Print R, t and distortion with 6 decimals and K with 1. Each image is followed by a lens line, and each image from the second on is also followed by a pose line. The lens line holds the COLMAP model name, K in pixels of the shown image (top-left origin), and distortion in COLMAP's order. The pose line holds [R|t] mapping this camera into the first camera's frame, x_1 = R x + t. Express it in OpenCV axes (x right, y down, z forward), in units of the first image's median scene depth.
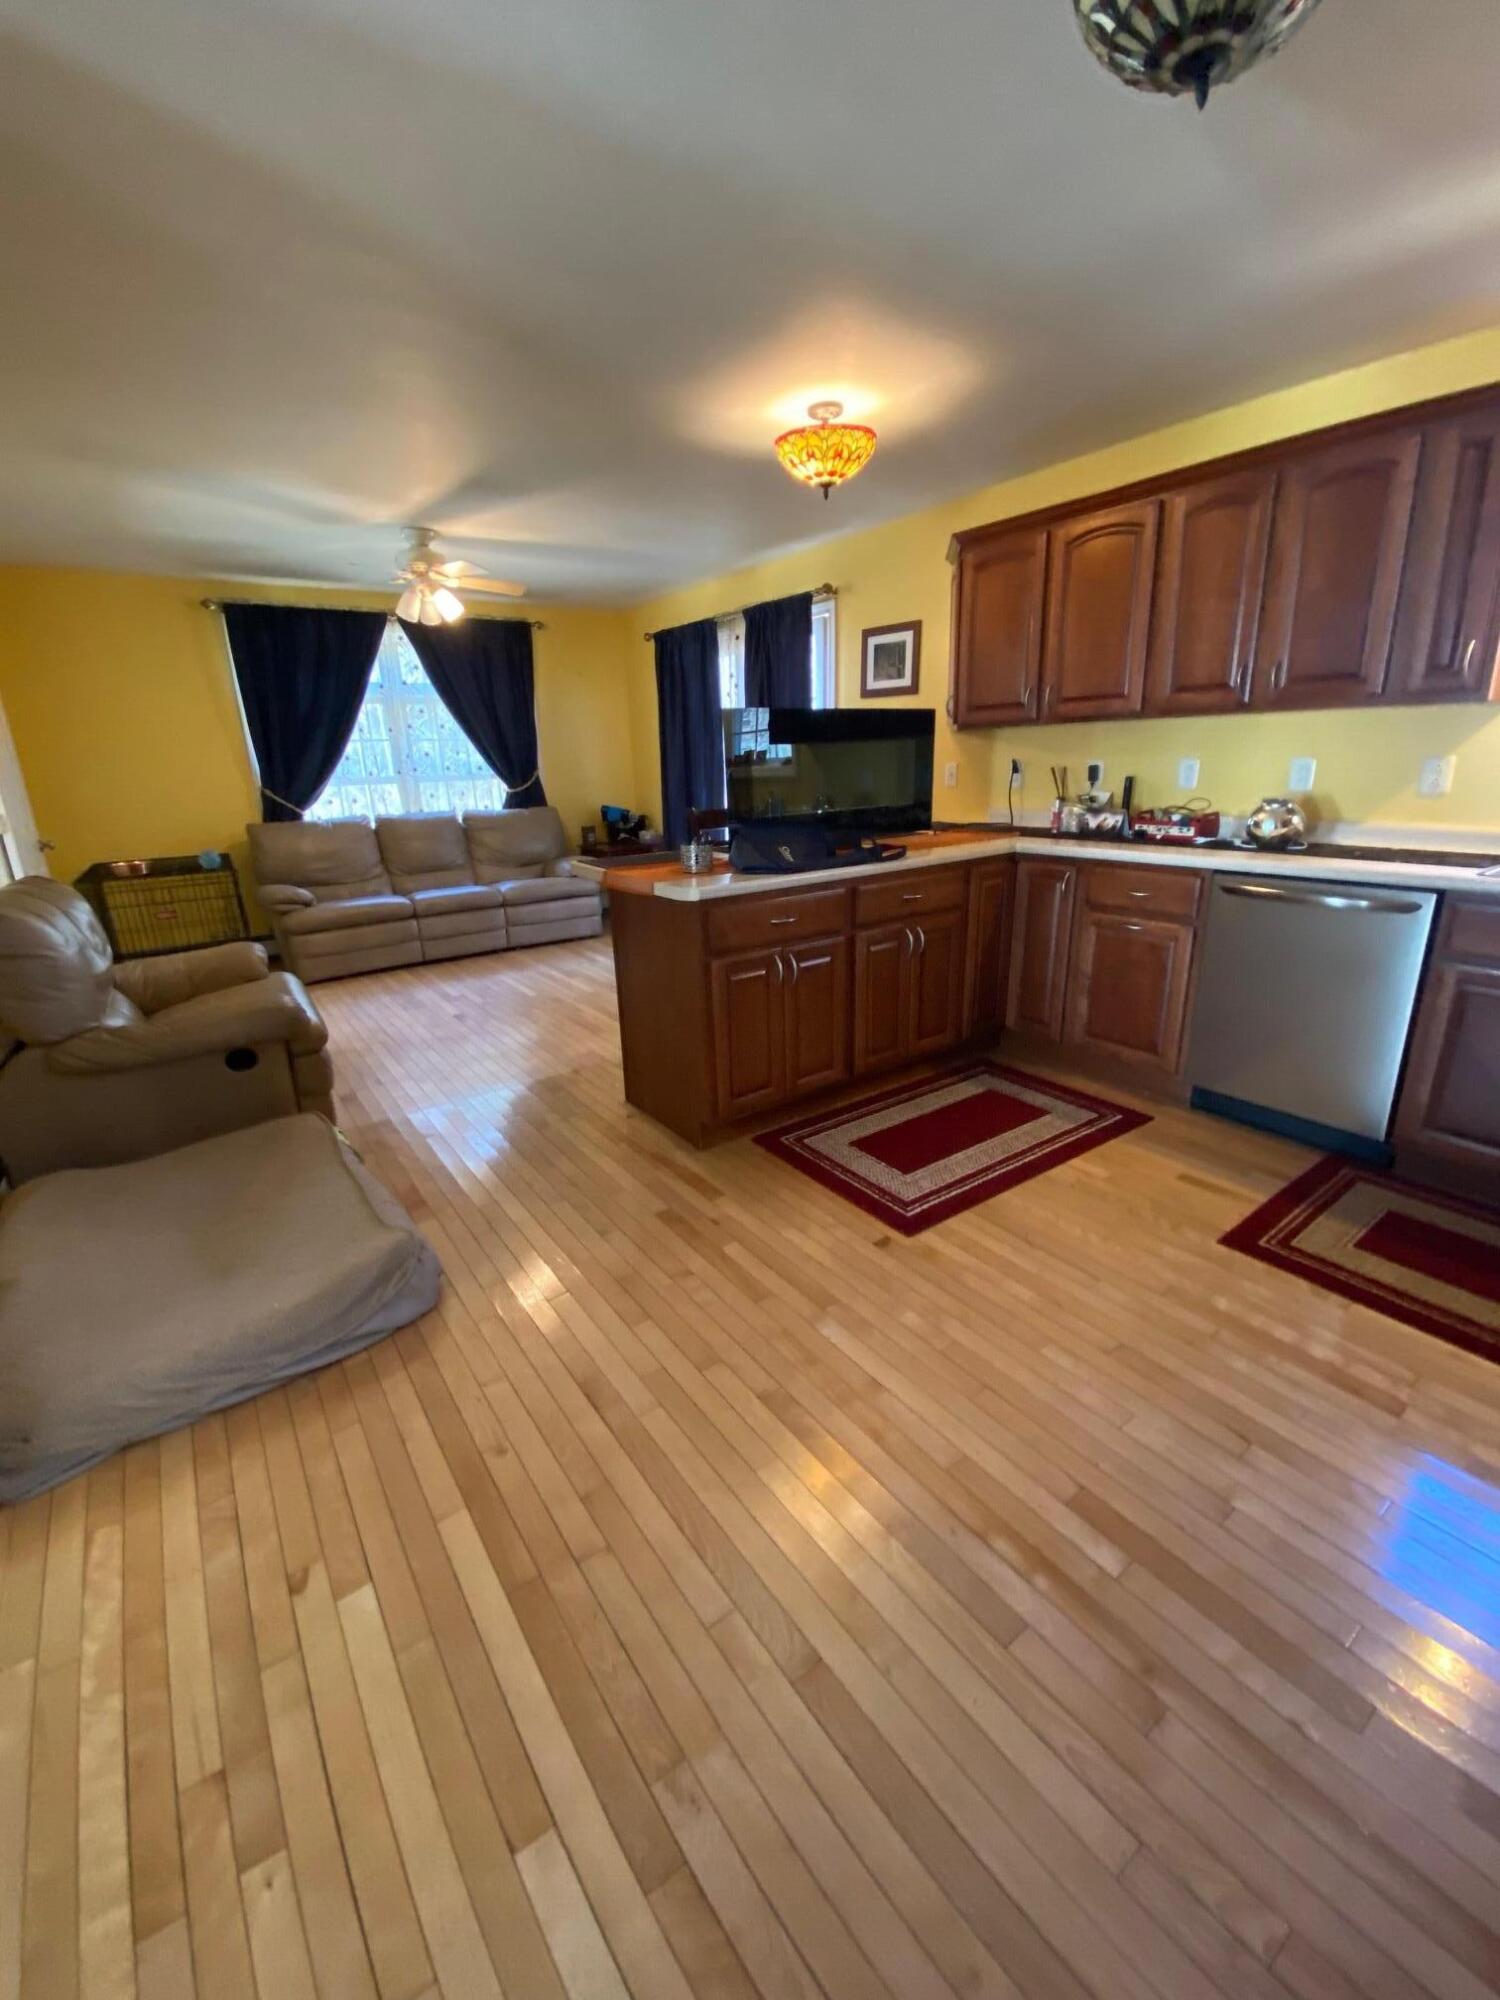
lens RADIAL K [[816.4, 0, 754.4], [0, 816.4, 995.8], [0, 0, 1]] dist [0.001173, -0.000280]
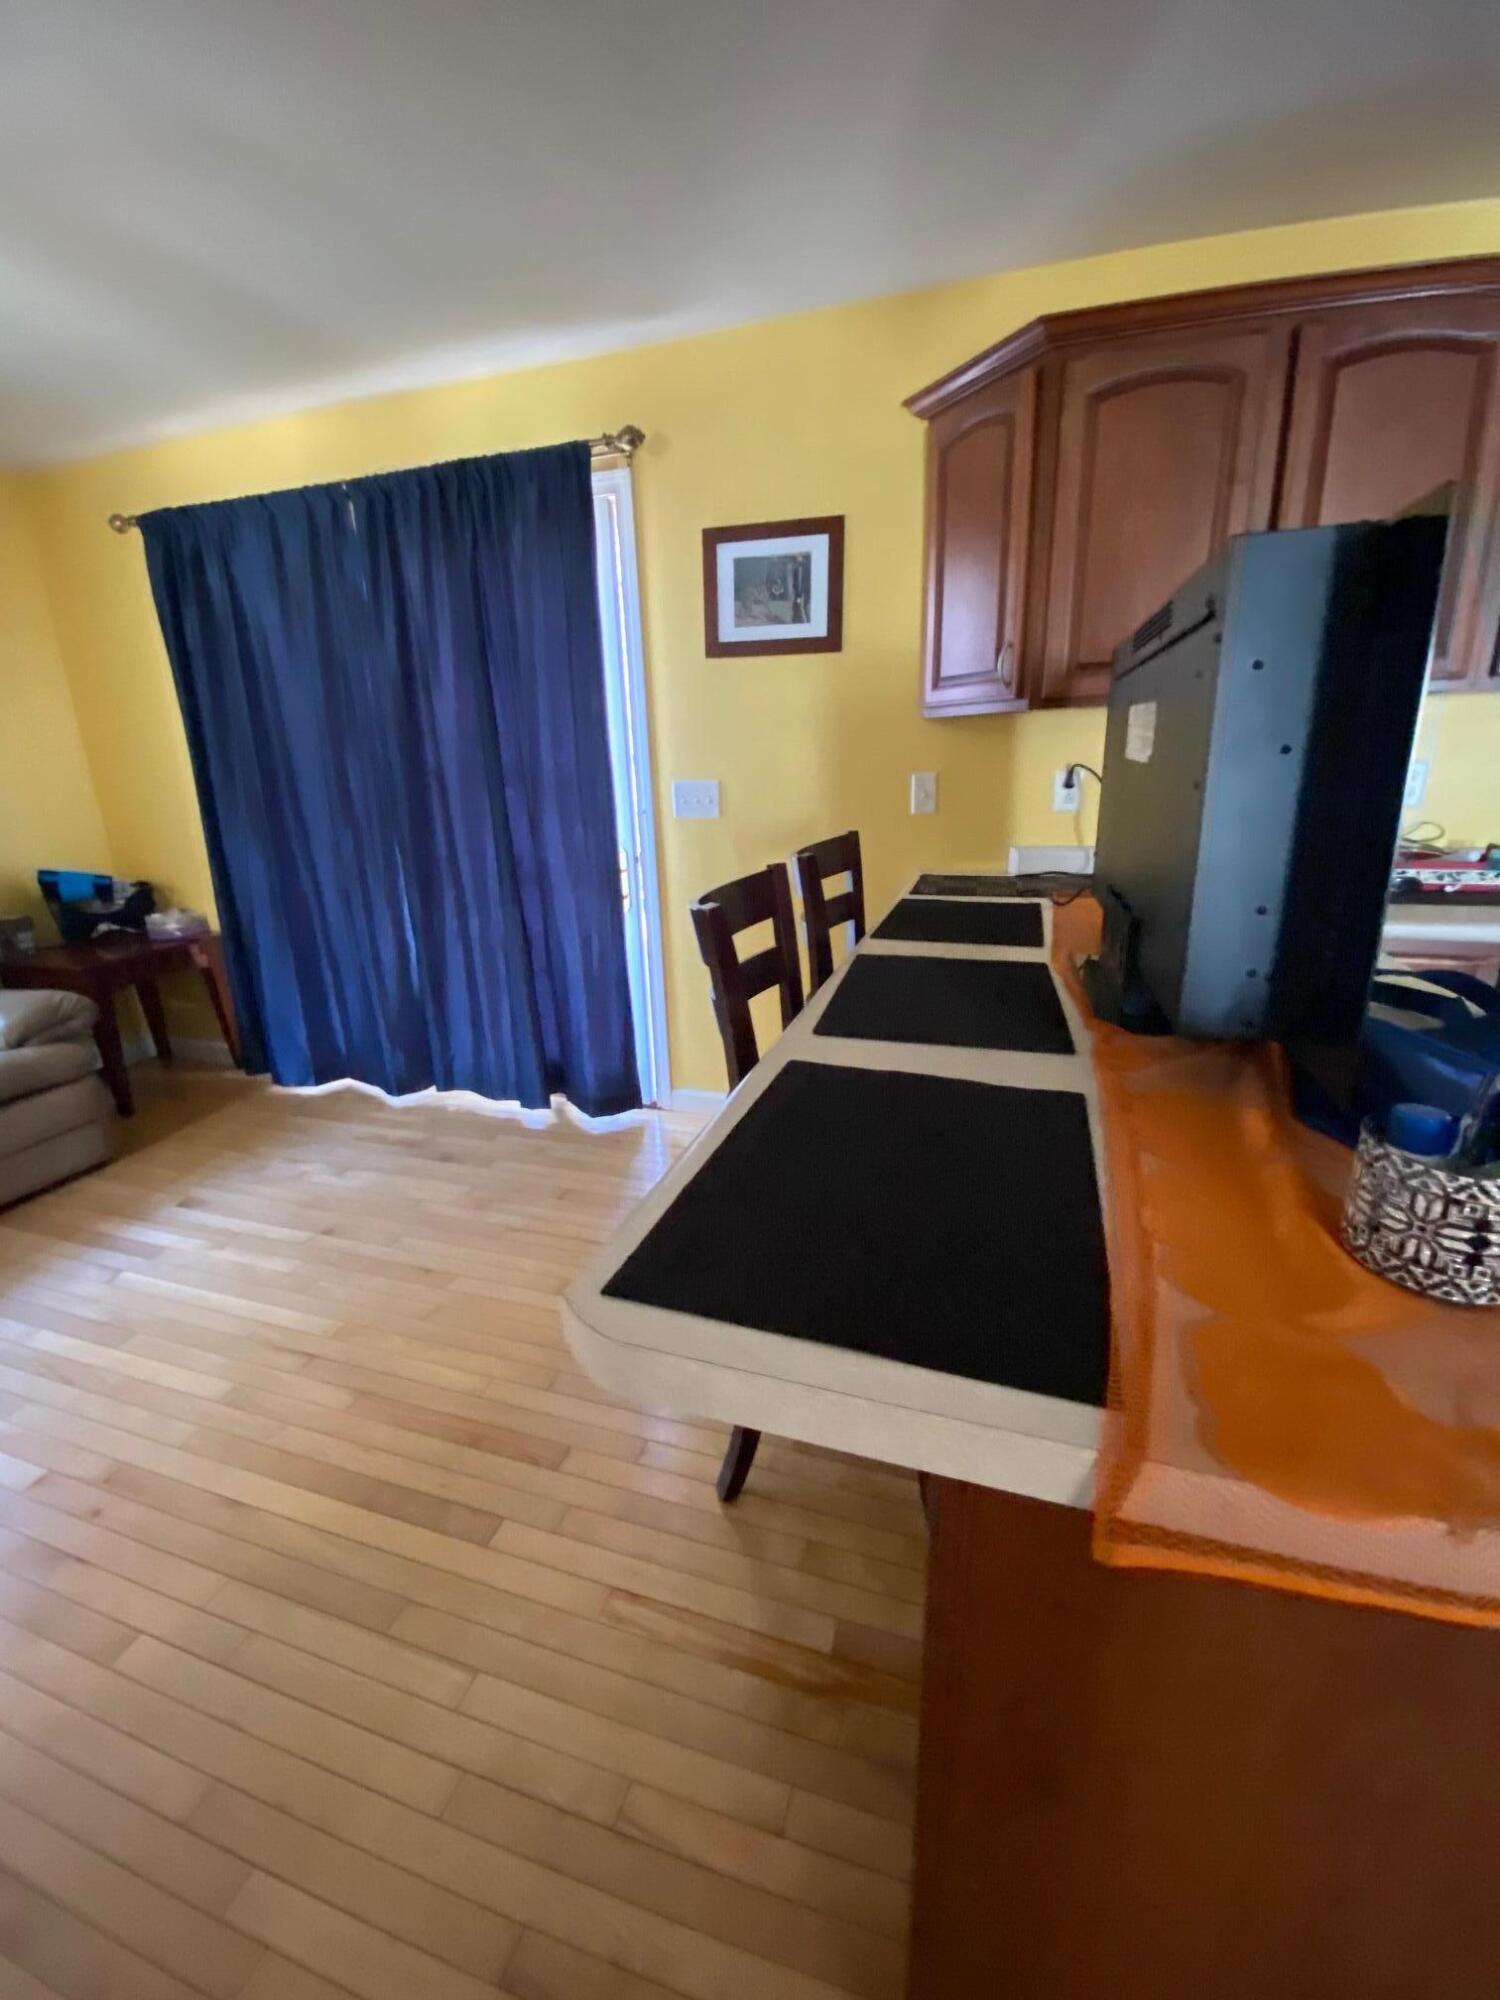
lens RADIAL K [[816.4, 0, 755.5], [0, 816.4, 971.9], [0, 0, 1]] dist [0.001173, -0.000280]
pose [[0.811586, -0.156189, 0.562968, -0.187671], [0.175379, 0.984293, 0.020251, -0.166519], [-0.557289, 0.082297, 0.826230, 0.559934]]
